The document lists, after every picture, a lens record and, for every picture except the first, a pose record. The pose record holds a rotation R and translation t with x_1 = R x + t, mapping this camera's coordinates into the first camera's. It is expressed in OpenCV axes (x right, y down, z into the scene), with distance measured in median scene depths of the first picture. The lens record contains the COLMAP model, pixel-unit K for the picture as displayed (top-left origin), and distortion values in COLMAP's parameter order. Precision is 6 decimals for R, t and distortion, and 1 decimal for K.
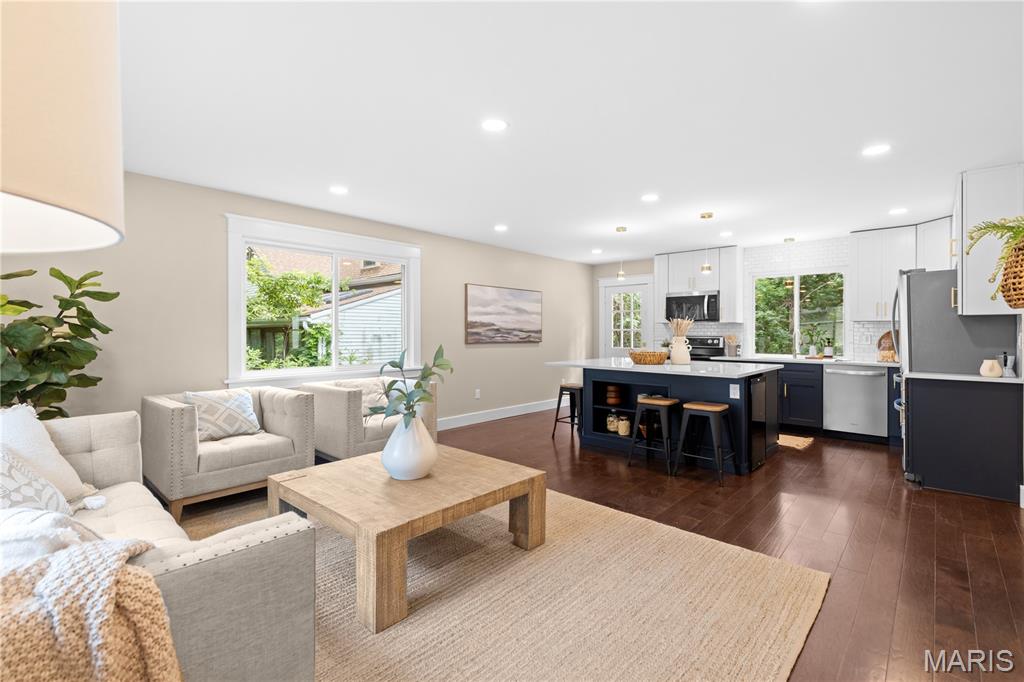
lens RADIAL K [[465.9, 0, 512.1], [0, 465.9, 336.3], [0, 0, 1]] dist [0.004067, 0.000123]
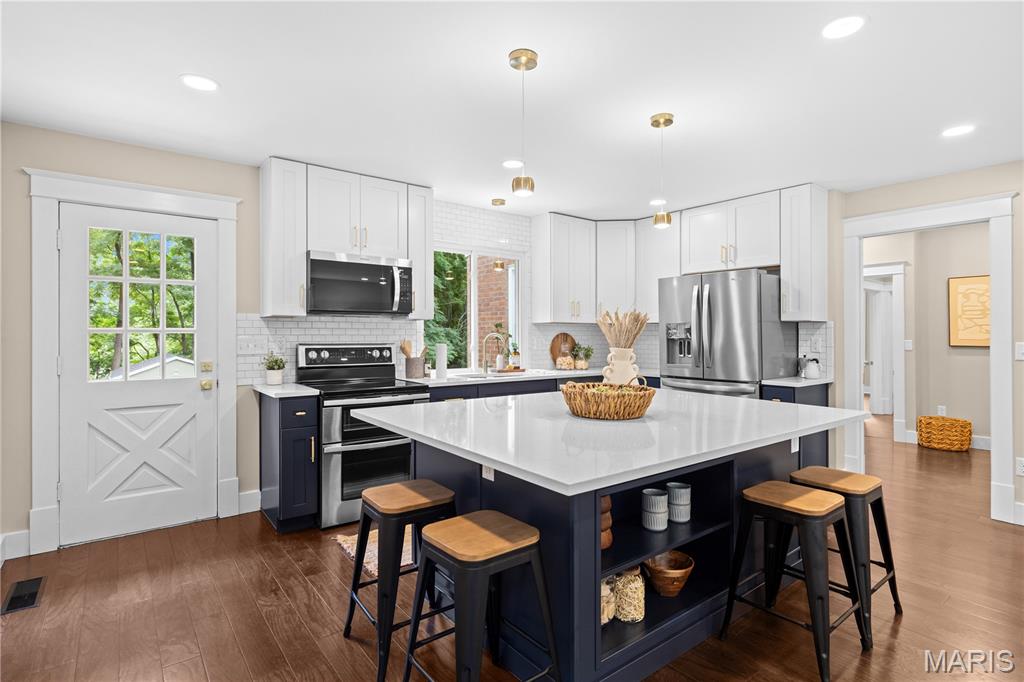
lens RADIAL K [[517.2, 0, 512.3], [0, 517.2, 335.4], [0, 0, 1]] dist [0.000070, -0.000006]
pose [[0.178334, -0.003241, 0.983965, -0.132622], [0.008465, 0.999963, 0.001760, -0.009831], [-0.983934, 0.008015, 0.178354, 0.745973]]
